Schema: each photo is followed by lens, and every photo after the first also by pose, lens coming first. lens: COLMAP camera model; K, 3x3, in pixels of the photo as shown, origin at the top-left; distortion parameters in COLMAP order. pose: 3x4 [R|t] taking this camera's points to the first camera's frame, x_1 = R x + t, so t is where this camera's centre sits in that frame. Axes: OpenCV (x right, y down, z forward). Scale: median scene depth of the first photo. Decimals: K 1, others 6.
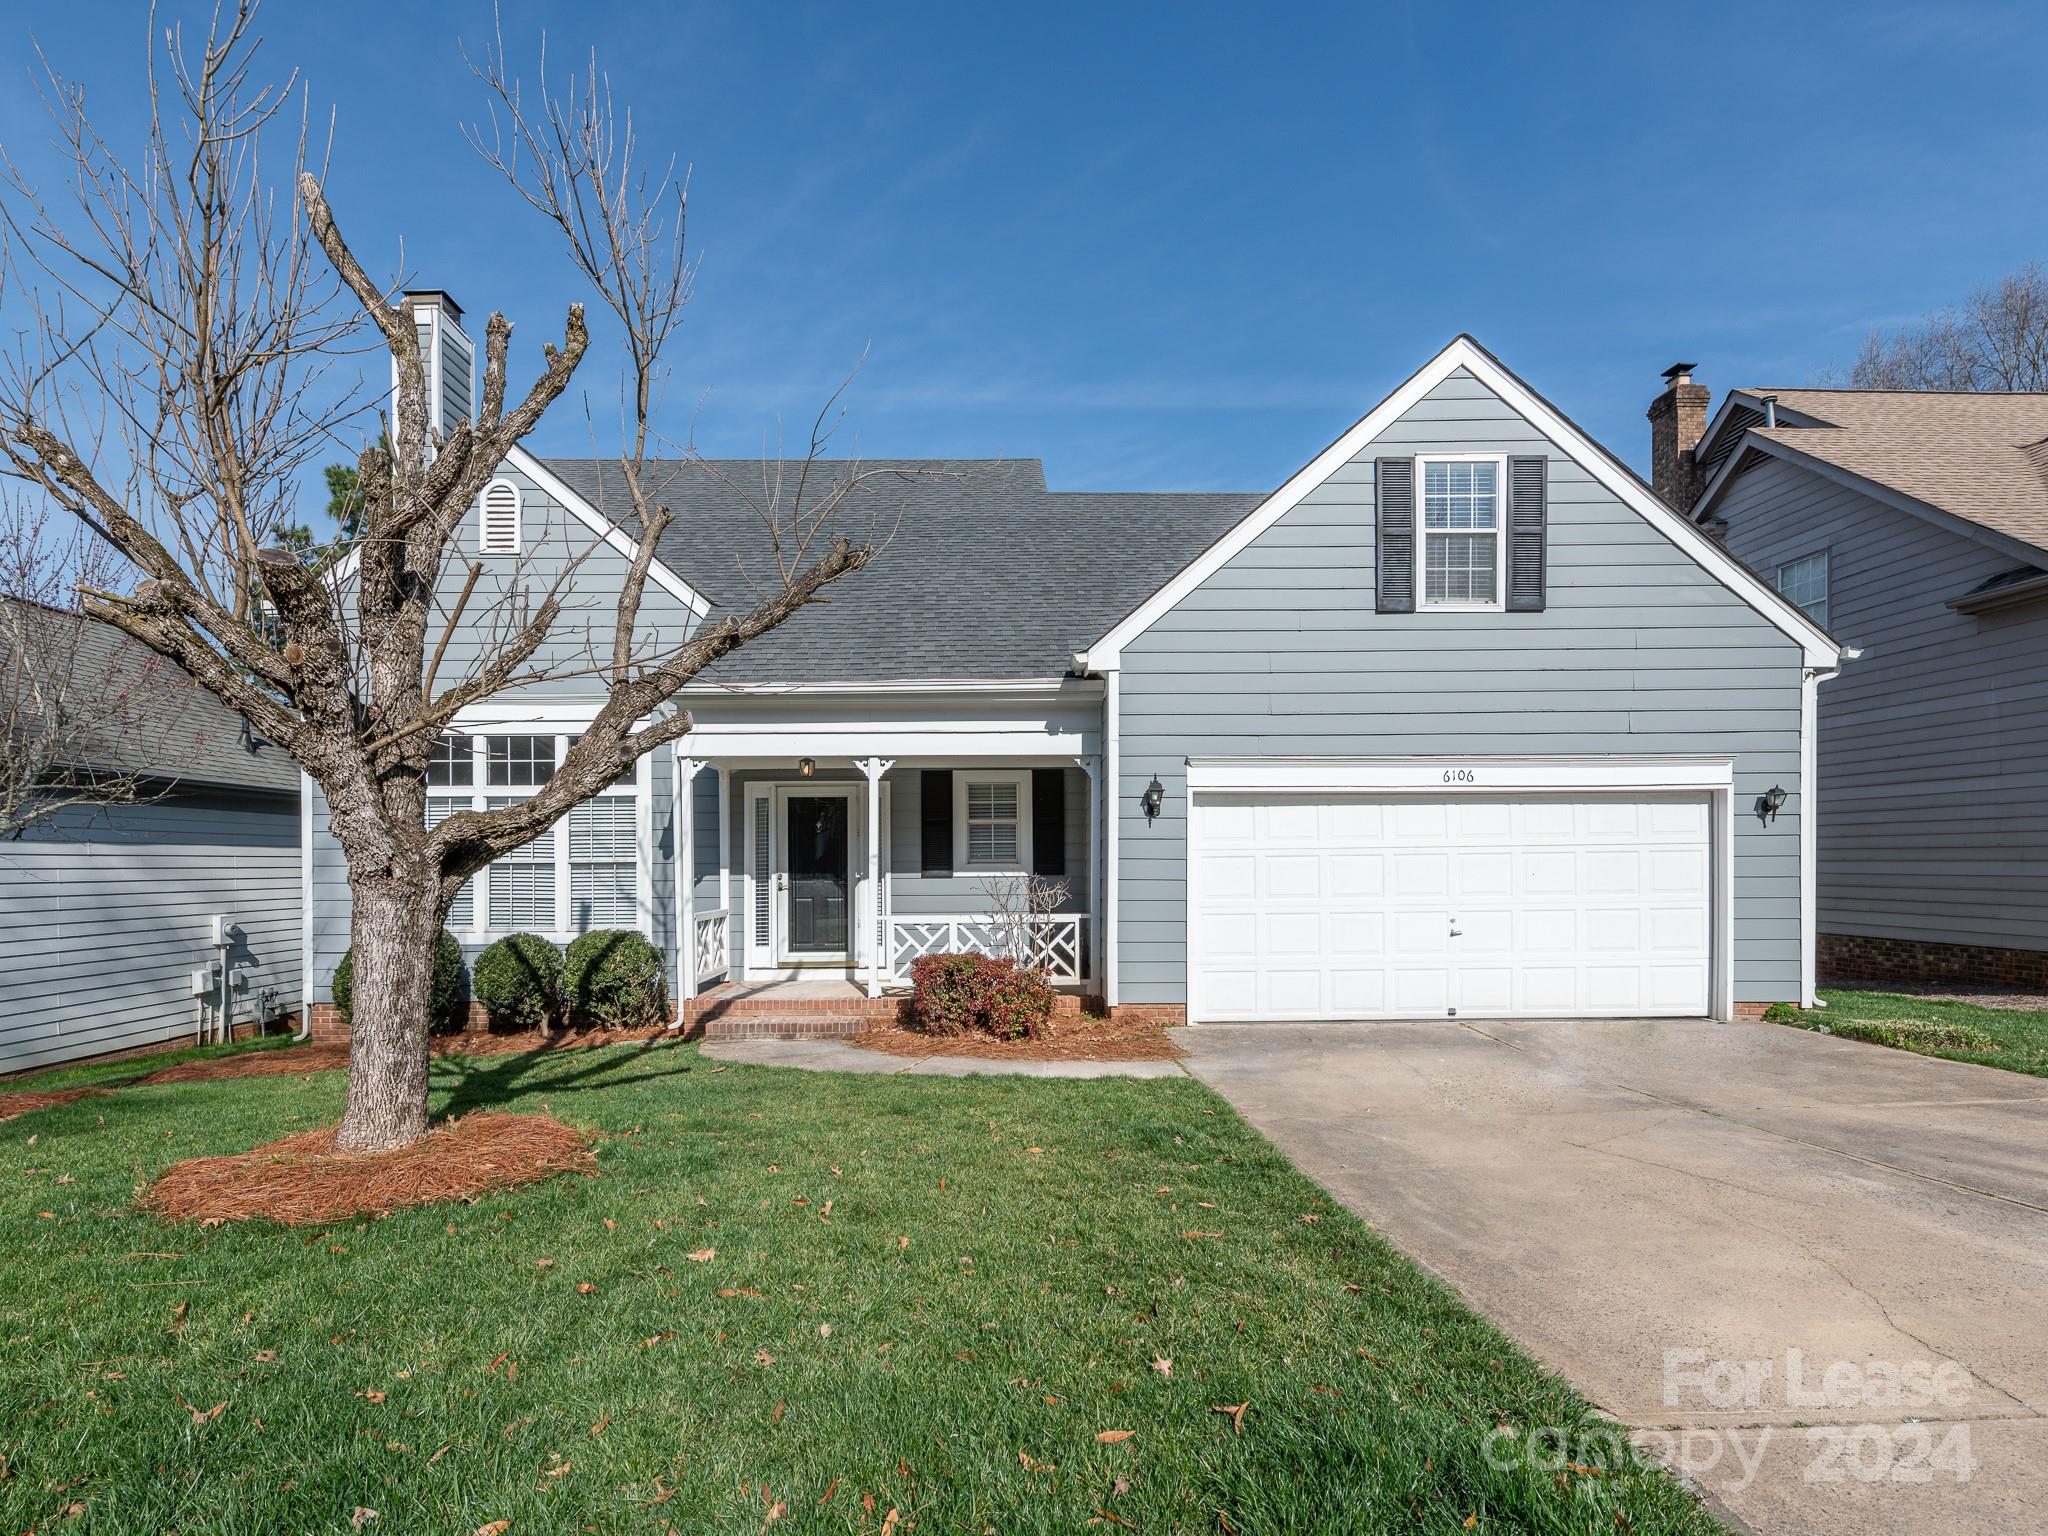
lens RADIAL K [[936.0, 0, 1024.0], [0, 936.0, 768.0], [0, 0, 1]] dist [-0.010123, 0.000400]
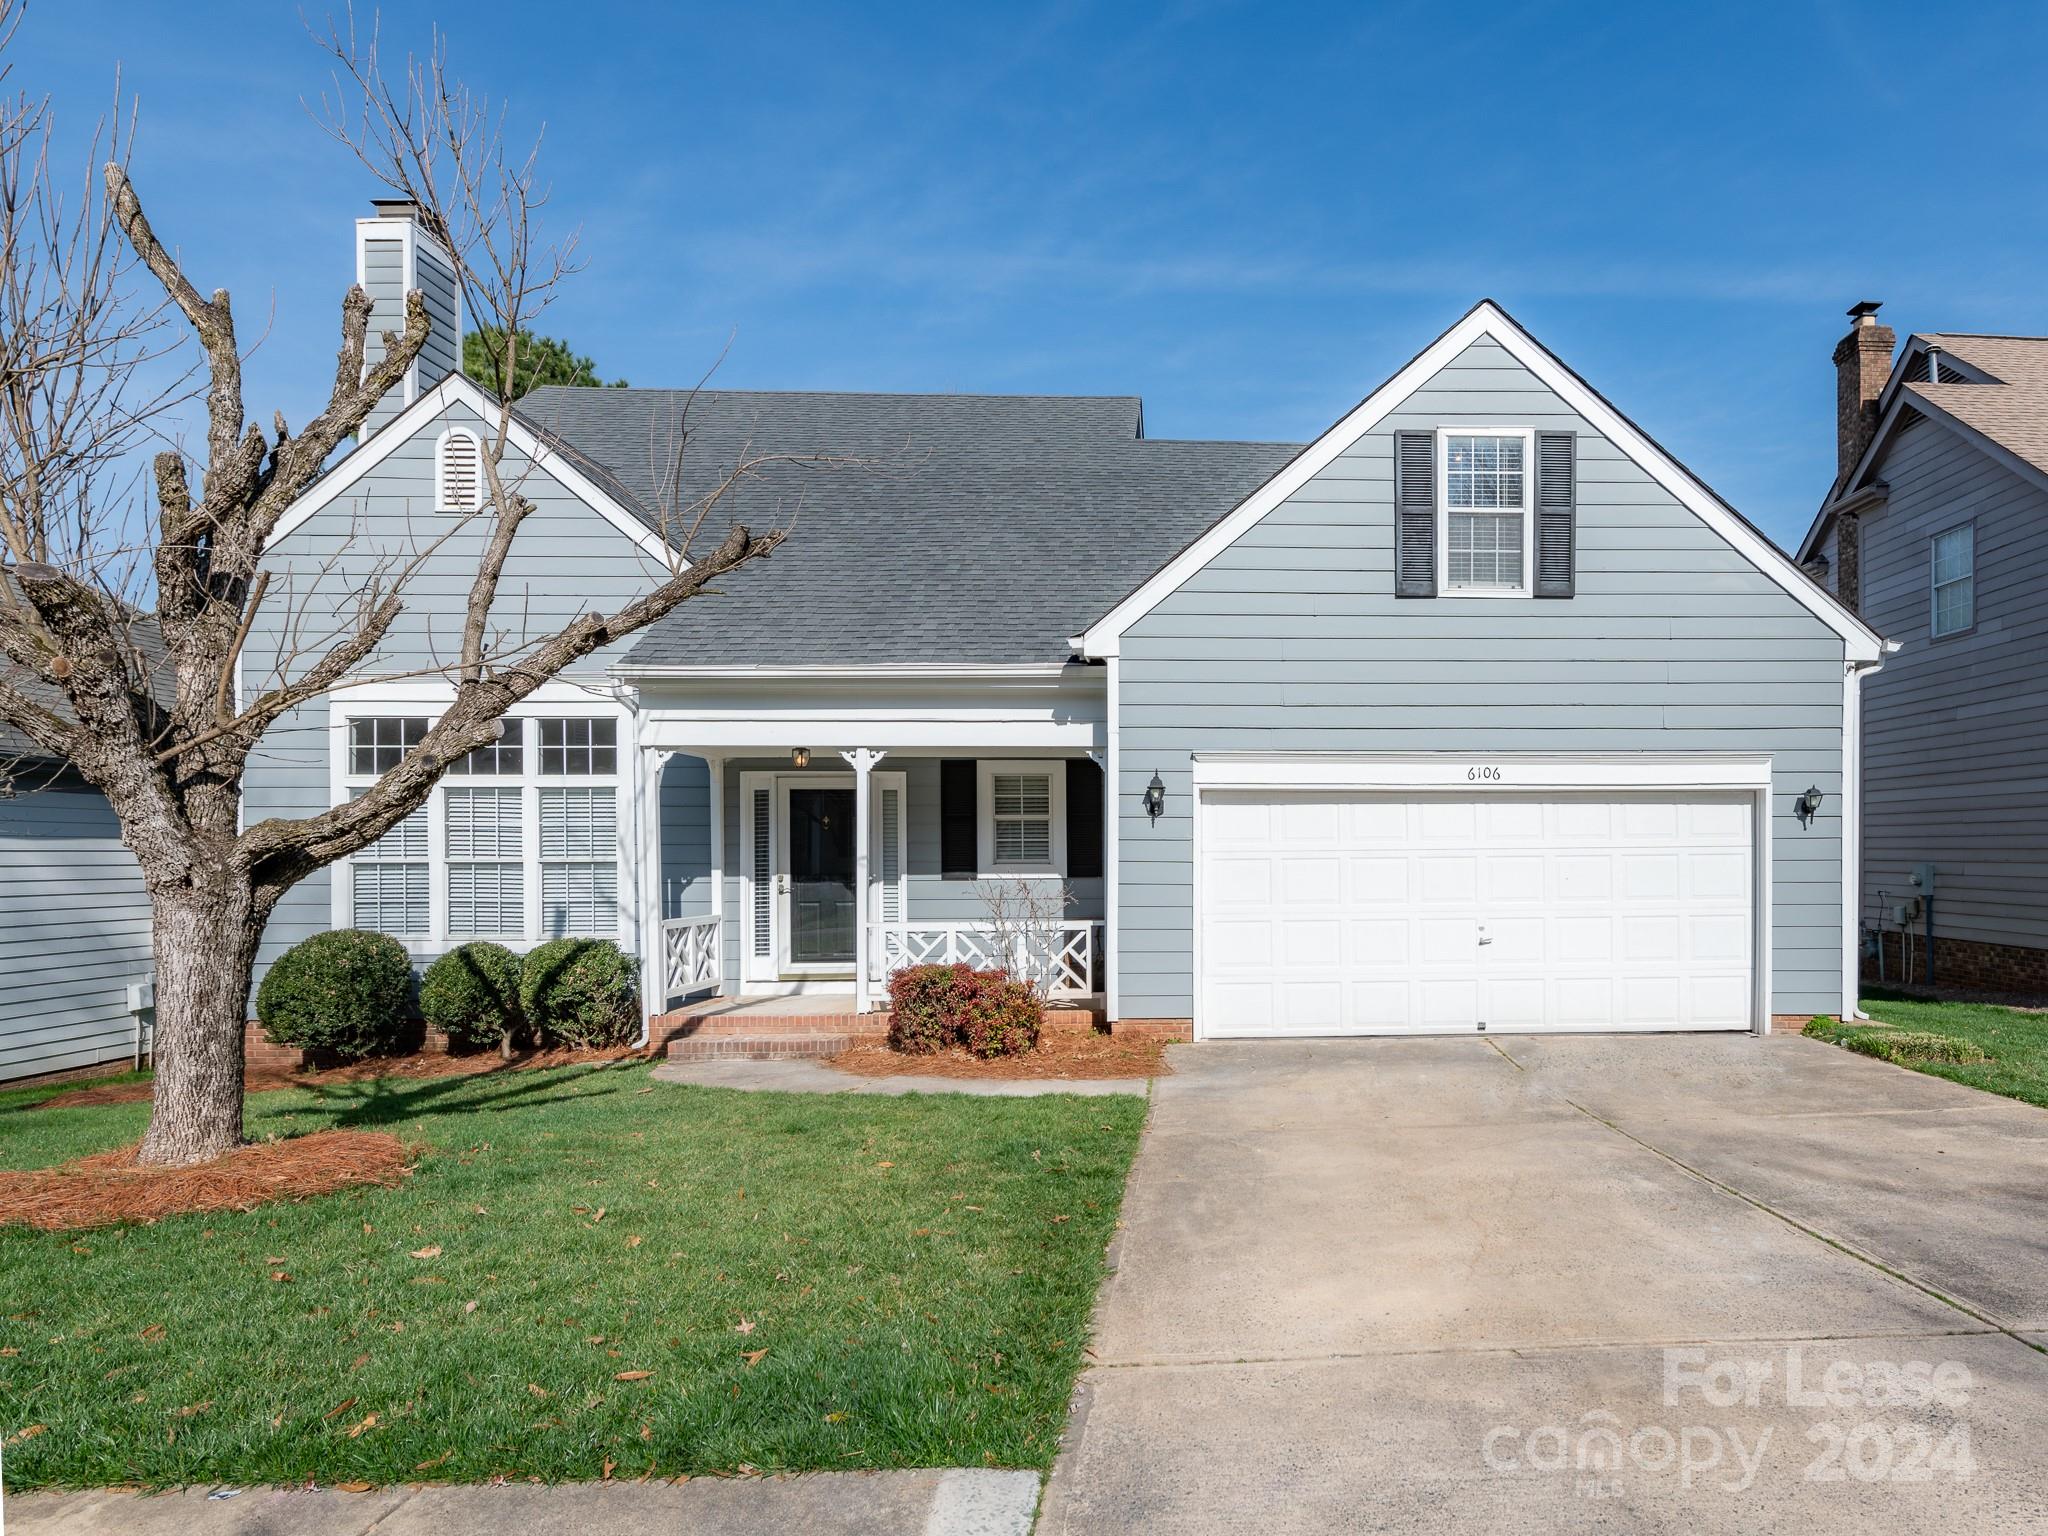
lens RADIAL K [[1013.3, 0, 1024.0], [0, 1013.3, 768.0], [0, 0, 1]] dist [-0.012134, -0.001210]
pose [[0.999525, 0.003905, 0.030585, 0.157333], [-0.004046, 0.999981, 0.004544, -0.015511], [-0.030567, -0.004666, 0.999522, -0.079157]]
